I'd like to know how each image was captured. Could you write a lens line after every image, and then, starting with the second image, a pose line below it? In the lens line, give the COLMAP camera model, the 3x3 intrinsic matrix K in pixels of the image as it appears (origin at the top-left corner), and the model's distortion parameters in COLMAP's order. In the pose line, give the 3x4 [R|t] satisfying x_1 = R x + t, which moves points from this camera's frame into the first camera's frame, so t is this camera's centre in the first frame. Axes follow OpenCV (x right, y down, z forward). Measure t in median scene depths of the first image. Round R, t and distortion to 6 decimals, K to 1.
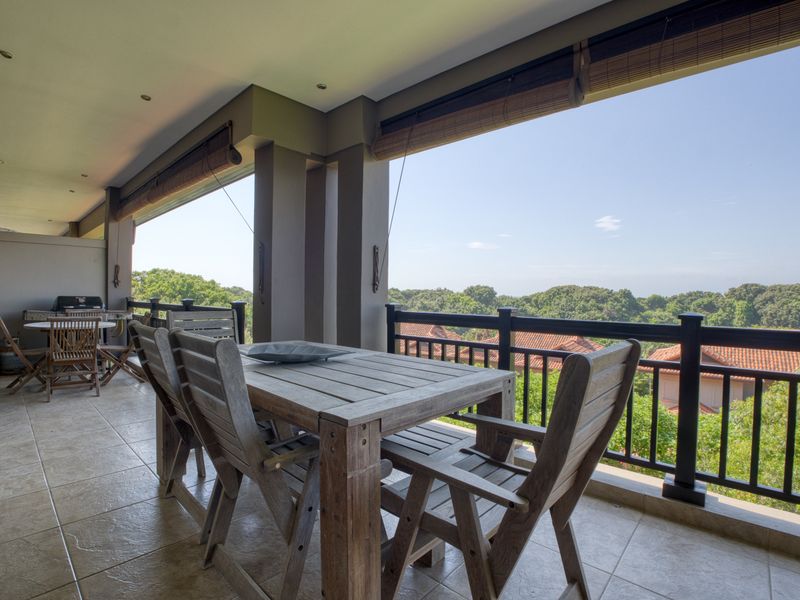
lens RADIAL K [[396.1, 0, 397.8], [0, 396.1, 299.5], [0, 0, 1]] dist [-0.072118, 0.016873]
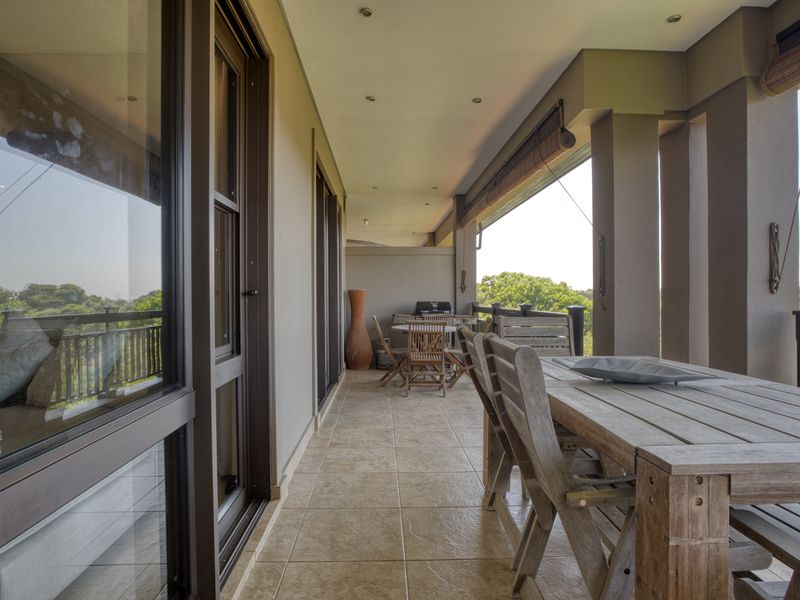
lens RADIAL K [[466.2, 0, 400.0], [0, 466.2, 300.0], [0, 0, 1]] dist [-0.050769, 0.017670]
pose [[0.707852, -0.008844, -0.706305, 0.039603], [0.001855, 0.999941, -0.010662, 0.001203], [0.706358, 0.006236, 0.707827, 0.009040]]
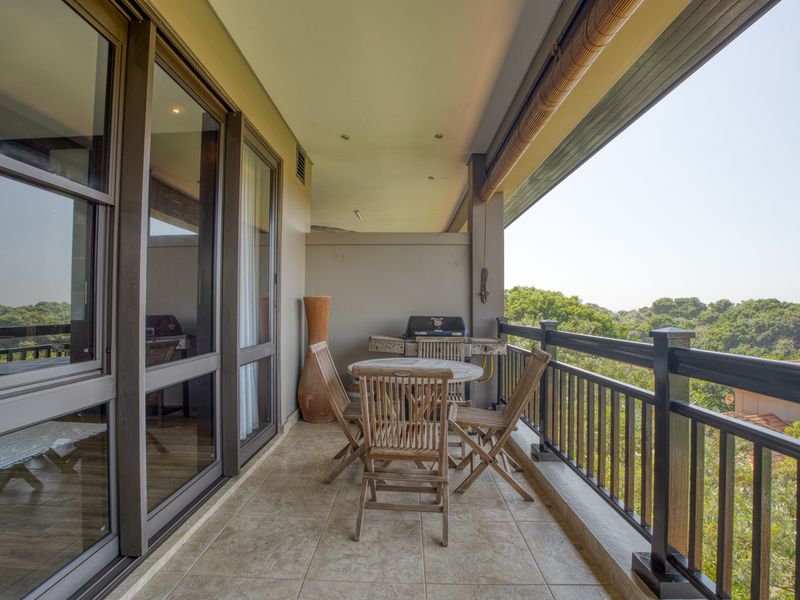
lens RADIAL K [[396.1, 0, 397.8], [0, 396.1, 299.5], [0, 0, 1]] dist [-0.072118, 0.016873]
pose [[0.661953, -0.025853, -0.749099, -0.652924], [-0.006935, 0.999151, -0.040611, -0.017568], [0.749513, 0.032077, 0.661212, 0.884930]]
